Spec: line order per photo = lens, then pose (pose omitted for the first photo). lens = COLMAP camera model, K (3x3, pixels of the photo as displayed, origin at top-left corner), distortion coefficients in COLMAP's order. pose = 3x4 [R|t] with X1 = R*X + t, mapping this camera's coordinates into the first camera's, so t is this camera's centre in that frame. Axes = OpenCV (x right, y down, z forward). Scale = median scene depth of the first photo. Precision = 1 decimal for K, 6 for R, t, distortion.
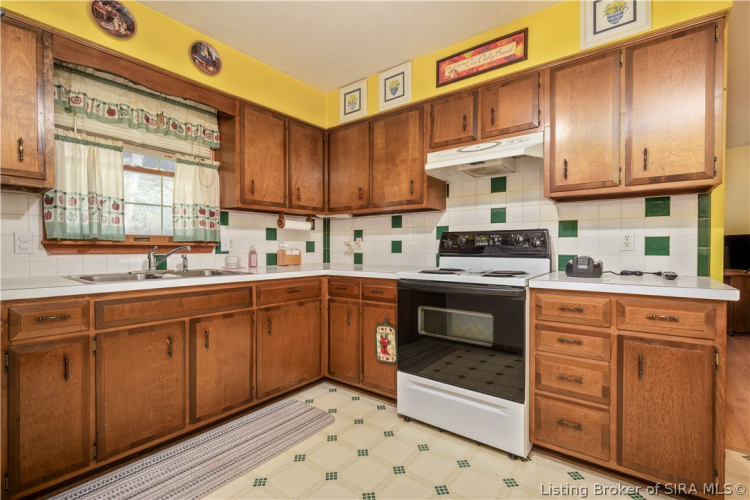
lens RADIAL K [[343.2, 0, 377.9], [0, 343.2, 251.4], [0, 0, 1]] dist [0.000448, -0.000365]
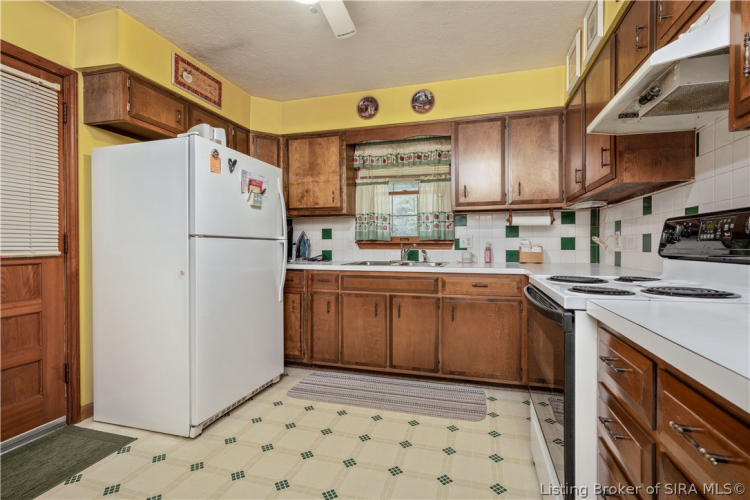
lens RADIAL K [[343.2, 0, 391.2], [0, 343.2, 247.1], [0, 0, 1]] dist [0.000448, -0.000365]
pose [[0.386523, 0.003438, -0.922274, 0.682133], [-0.007479, 0.999972, 0.000593, -0.002308], [0.922250, 0.006668, 0.386537, 0.387436]]
